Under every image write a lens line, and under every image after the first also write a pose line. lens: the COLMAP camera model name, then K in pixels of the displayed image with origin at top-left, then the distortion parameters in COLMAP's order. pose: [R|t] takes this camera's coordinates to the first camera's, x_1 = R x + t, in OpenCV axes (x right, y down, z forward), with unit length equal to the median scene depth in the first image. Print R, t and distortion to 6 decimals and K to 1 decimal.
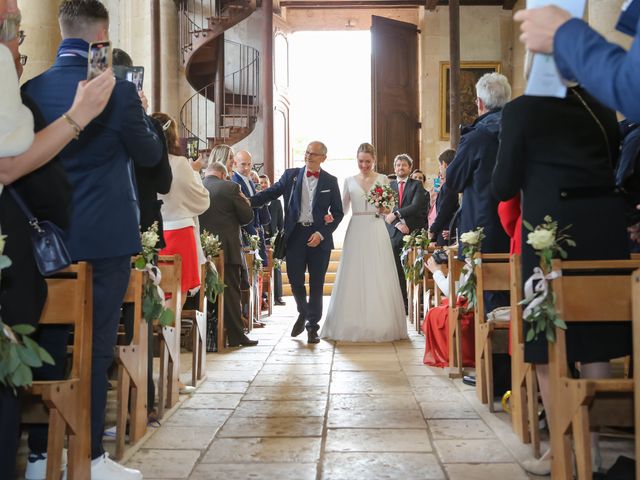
lens RADIAL K [[851.4, 0, 320.0], [0, 851.4, 240.0], [0, 0, 1]] dist [-0.025302, -0.065692]
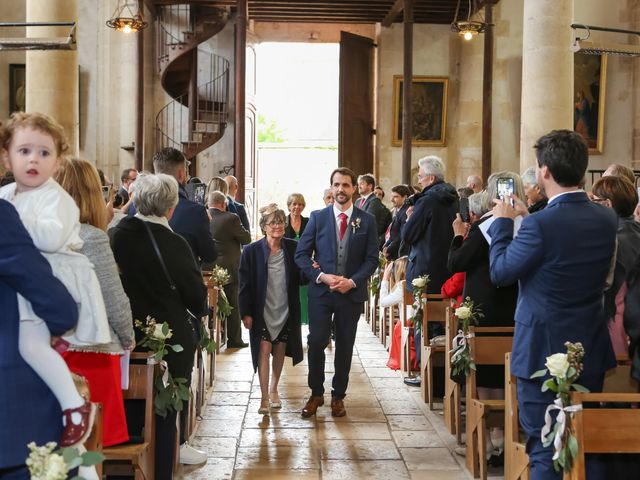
lens RADIAL K [[851.4, 0, 320.0], [0, 851.4, 240.0], [0, 0, 1]] dist [-0.025302, -0.065692]
pose [[0.997904, 0.017634, 0.062255, -0.020796], [-0.019664, 0.999290, 0.032145, -0.033168], [-0.061644, -0.033302, 0.997542, -0.106987]]
